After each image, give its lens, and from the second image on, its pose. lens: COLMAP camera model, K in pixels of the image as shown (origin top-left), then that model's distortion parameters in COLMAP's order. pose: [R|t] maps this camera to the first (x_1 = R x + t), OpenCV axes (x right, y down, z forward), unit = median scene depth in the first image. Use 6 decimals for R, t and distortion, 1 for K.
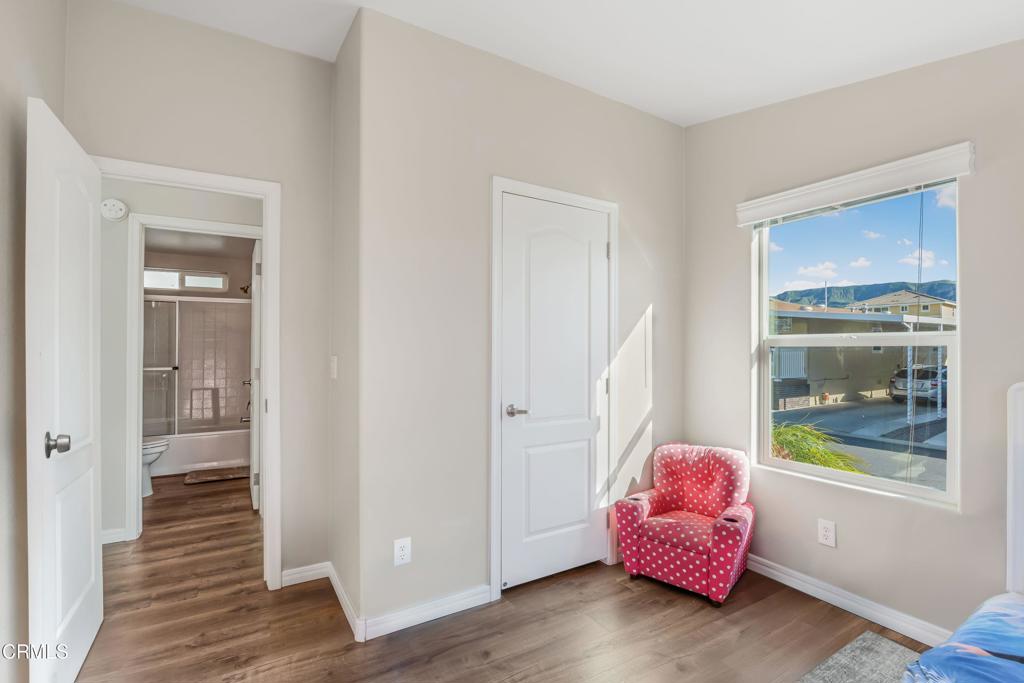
lens RADIAL K [[460.1, 0, 511.6], [0, 460.1, 346.0], [0, 0, 1]] dist [0.000020, -0.000095]
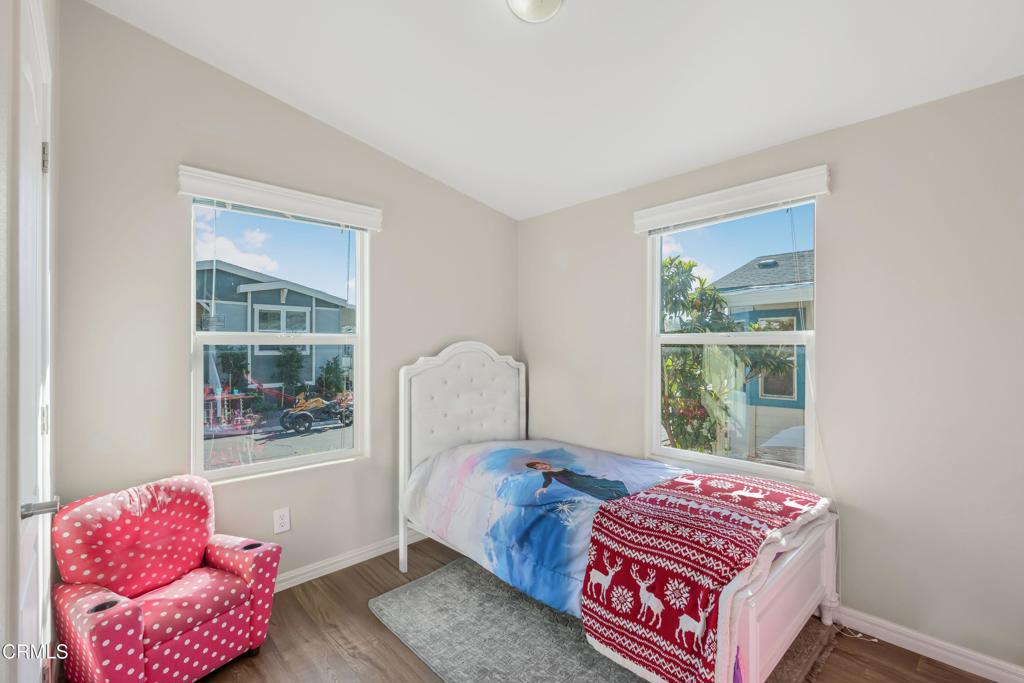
lens RADIAL K [[460.1, 0, 511.6], [0, 460.1, 346.0], [0, 0, 1]] dist [0.000020, -0.000095]
pose [[-0.190515, -0.000348, 0.981684, -0.444622], [-0.002427, 0.999997, -0.000117, 0.002517], [-0.981681, -0.002404, -0.190516, 0.666549]]
